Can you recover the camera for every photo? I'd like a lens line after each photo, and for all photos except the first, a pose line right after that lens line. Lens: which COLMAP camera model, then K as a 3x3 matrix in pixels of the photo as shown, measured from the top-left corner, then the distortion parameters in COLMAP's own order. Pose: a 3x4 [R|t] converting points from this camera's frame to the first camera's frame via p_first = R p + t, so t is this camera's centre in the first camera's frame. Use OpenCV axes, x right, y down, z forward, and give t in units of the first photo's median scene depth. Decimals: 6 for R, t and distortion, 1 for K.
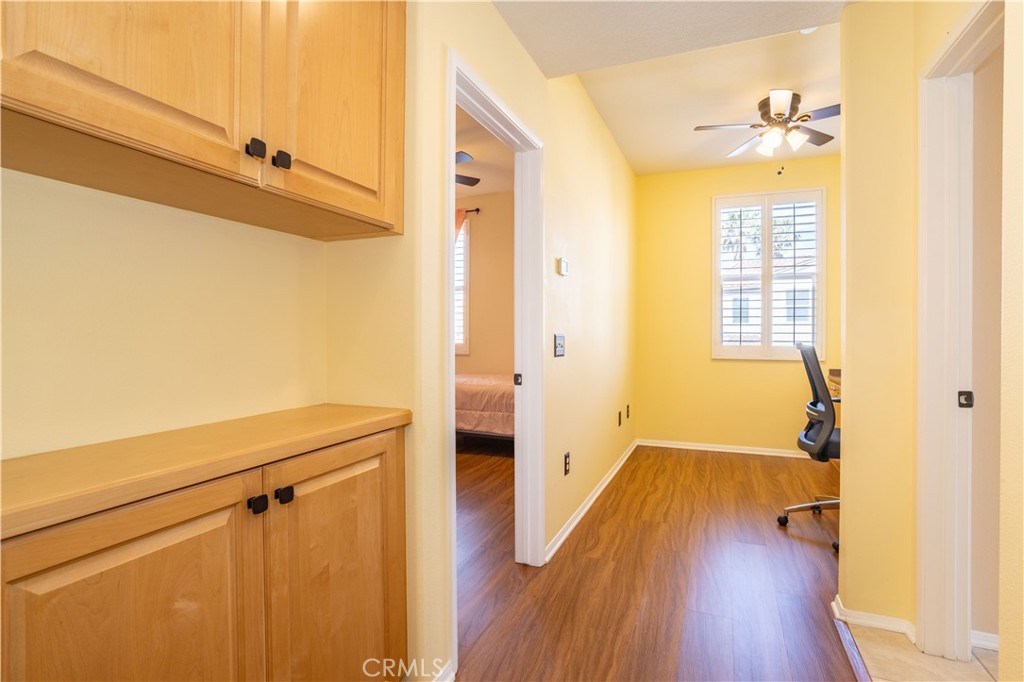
lens RADIAL K [[497.6, 0, 512.0], [0, 497.6, 337.3], [0, 0, 1]] dist [-0.066726, 0.035330]
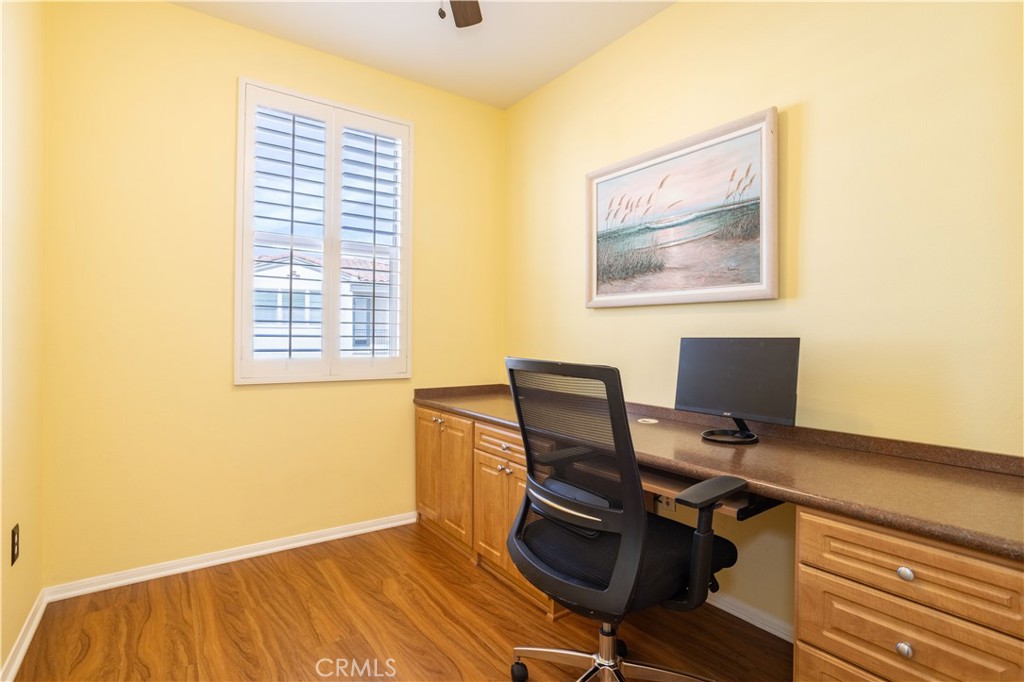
lens RADIAL K [[497.6, 0, 512.0], [0, 497.6, 337.3], [0, 0, 1]] dist [-0.066726, 0.035330]
pose [[0.520554, 0.002540, 0.853825, 0.126902], [0.001981, 0.999989, -0.004183, -0.004141], [-0.853827, 0.003869, 0.520543, 0.521407]]
